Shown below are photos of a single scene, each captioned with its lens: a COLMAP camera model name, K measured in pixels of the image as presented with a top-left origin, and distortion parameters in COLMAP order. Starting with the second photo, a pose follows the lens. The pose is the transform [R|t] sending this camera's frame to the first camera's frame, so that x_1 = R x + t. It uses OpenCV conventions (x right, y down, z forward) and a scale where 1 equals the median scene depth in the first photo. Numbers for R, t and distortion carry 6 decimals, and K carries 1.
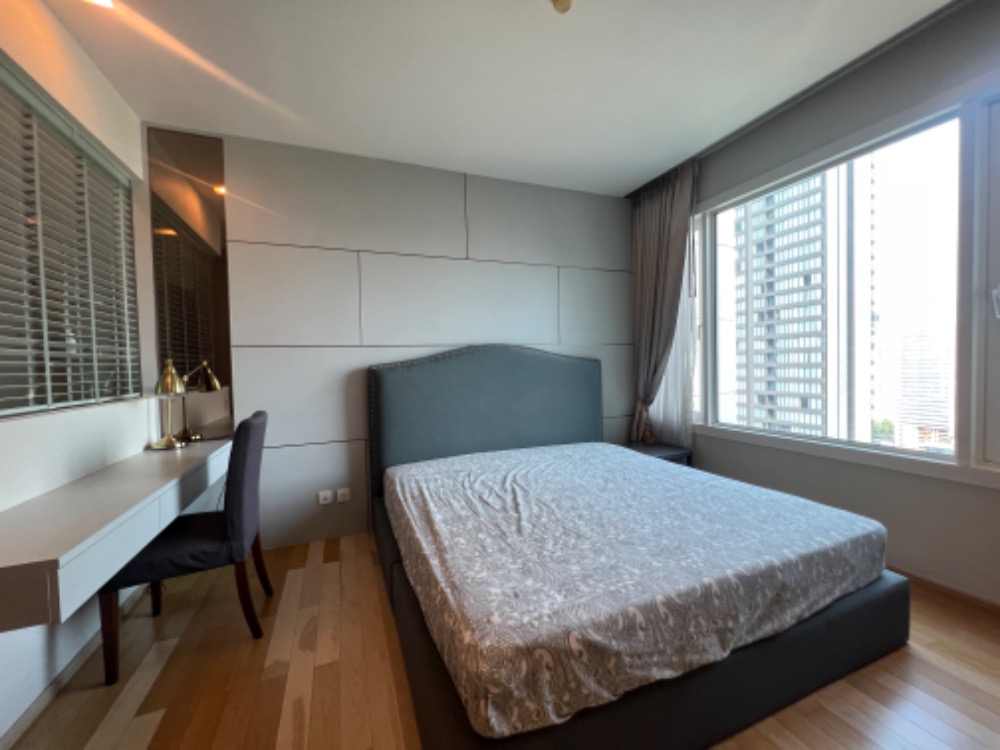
lens RADIAL K [[399.7, 0, 498.7], [0, 399.7, 375.4], [0, 0, 1]] dist [-0.000690, 0.000322]
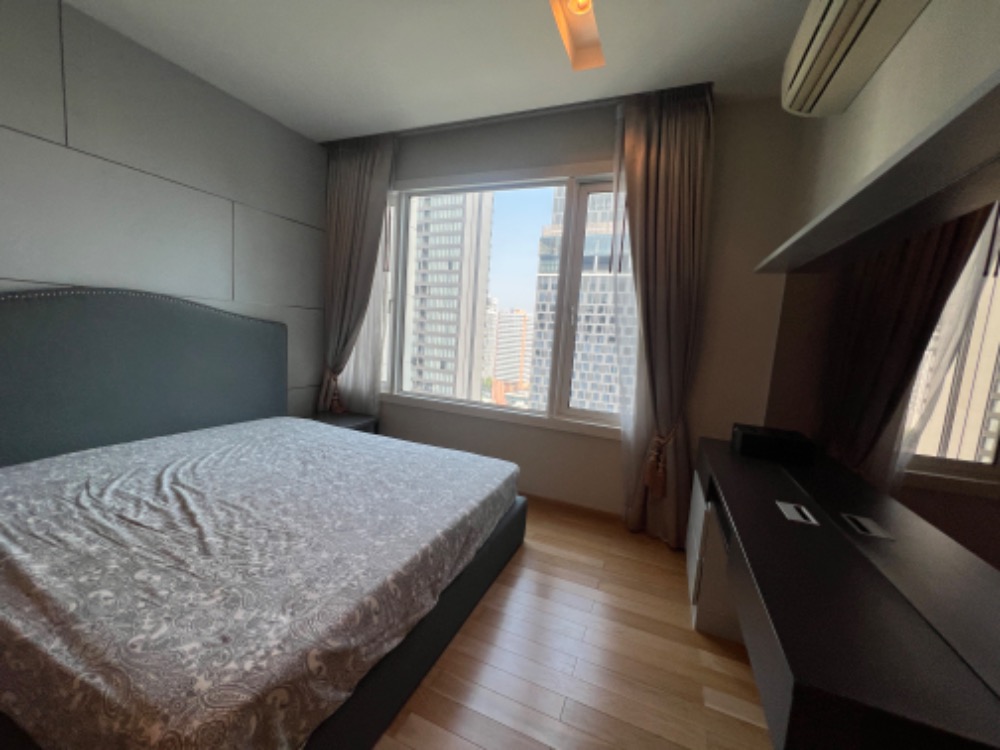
lens RADIAL K [[399.7, 0, 497.9], [0, 399.7, 375.6], [0, 0, 1]] dist [-0.000690, 0.000322]
pose [[0.700617, -0.006845, 0.713504, -0.078939], [-0.066184, 0.995020, 0.074534, -0.035618], [-0.710461, -0.099442, 0.696675, 0.068873]]
